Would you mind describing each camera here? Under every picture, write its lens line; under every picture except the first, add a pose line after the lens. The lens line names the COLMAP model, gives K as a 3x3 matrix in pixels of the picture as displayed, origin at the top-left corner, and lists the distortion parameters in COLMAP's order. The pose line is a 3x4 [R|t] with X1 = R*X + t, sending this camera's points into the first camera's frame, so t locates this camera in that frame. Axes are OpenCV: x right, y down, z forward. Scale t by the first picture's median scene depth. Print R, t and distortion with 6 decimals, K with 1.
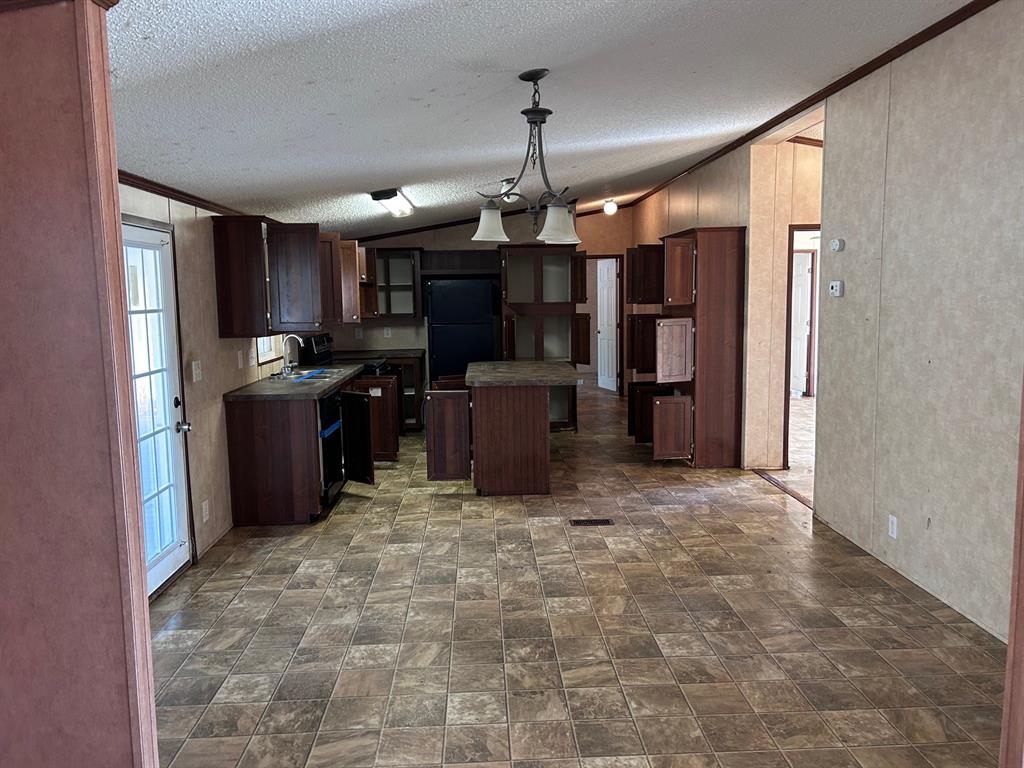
lens RADIAL K [[746.0, 0, 512.0], [0, 746.0, 384.0], [0, 0, 1]] dist [0.074371, -0.094887]
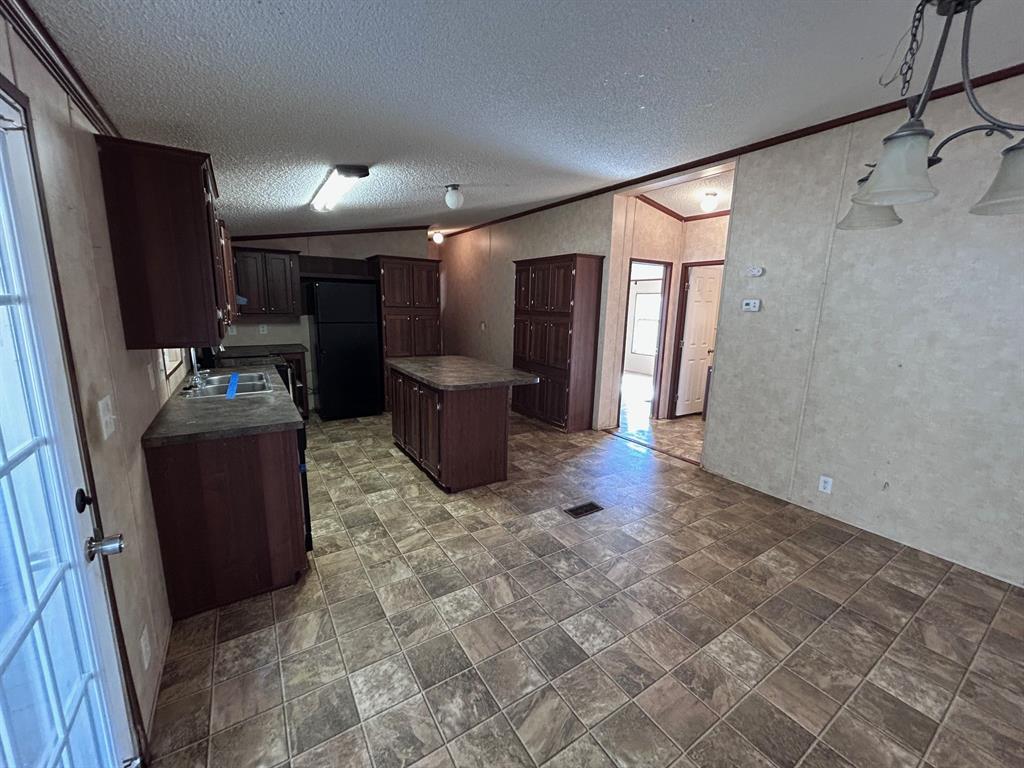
lens RADIAL K [[428.2, 0, 536.4], [0, 428.2, 388.1], [0, 0, 1]] dist [0.002608, -0.004405]
pose [[0.866480, -0.061027, 0.495467, -0.267005], [0.023682, 0.996407, 0.081314, -0.049695], [-0.498649, -0.058724, 0.864812, 0.513187]]
